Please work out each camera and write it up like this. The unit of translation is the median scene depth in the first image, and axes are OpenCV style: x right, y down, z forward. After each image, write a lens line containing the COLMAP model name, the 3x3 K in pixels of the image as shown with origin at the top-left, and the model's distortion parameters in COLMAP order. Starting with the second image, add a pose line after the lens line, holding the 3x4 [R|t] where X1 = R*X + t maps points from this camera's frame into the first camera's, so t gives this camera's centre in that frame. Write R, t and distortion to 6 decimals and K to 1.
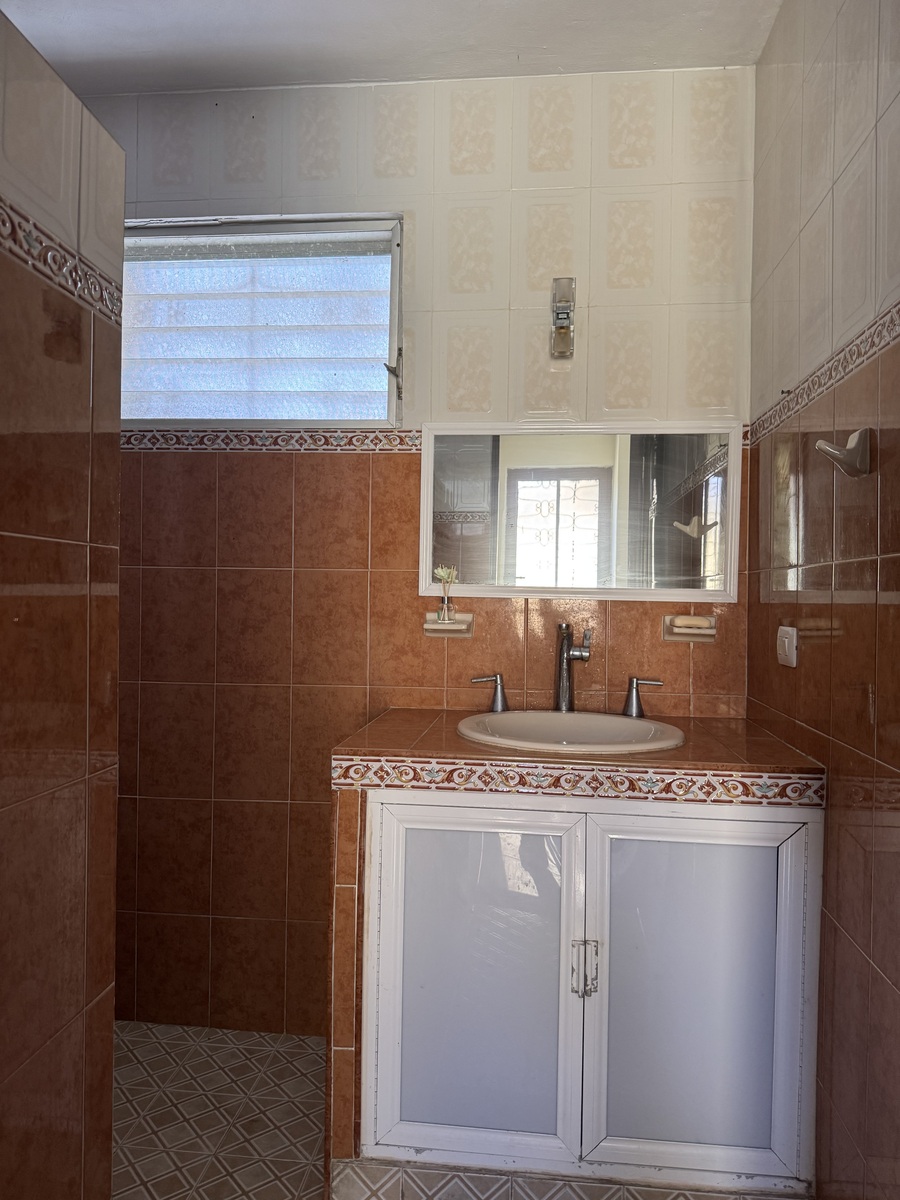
lens RADIAL K [[840.8, 0, 450.0], [0, 840.8, 600.0], [0, 0, 1]] dist [0.102197, -0.161338]
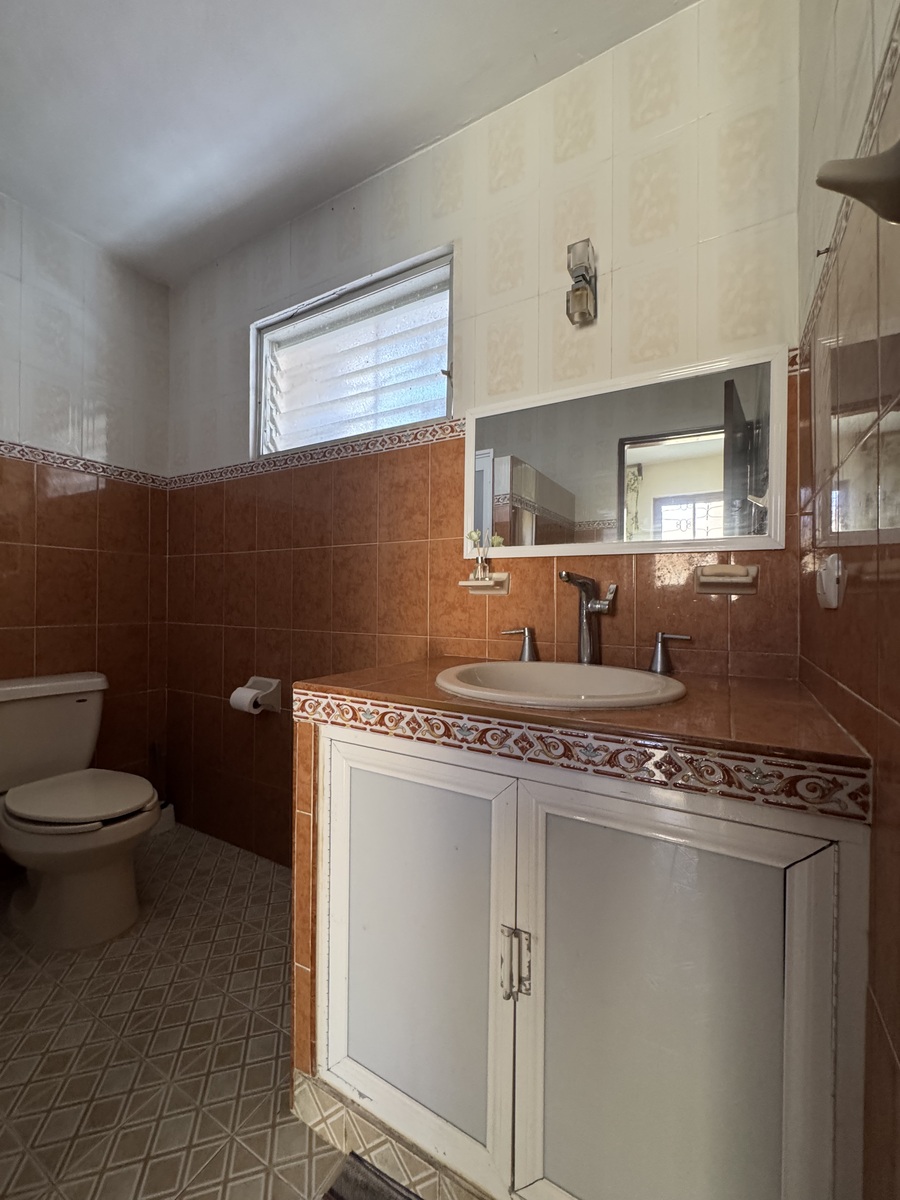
lens RADIAL K [[479.1, 0, 450.0], [0, 479.1, 600.0], [0, 0, 1]] dist [-0.003089, 0.000303]
pose [[0.918317, -0.006224, -0.395797, 0.213033], [0.001839, 0.999933, -0.011457, 0.061086], [0.395841, 0.009793, 0.918267, 0.401553]]
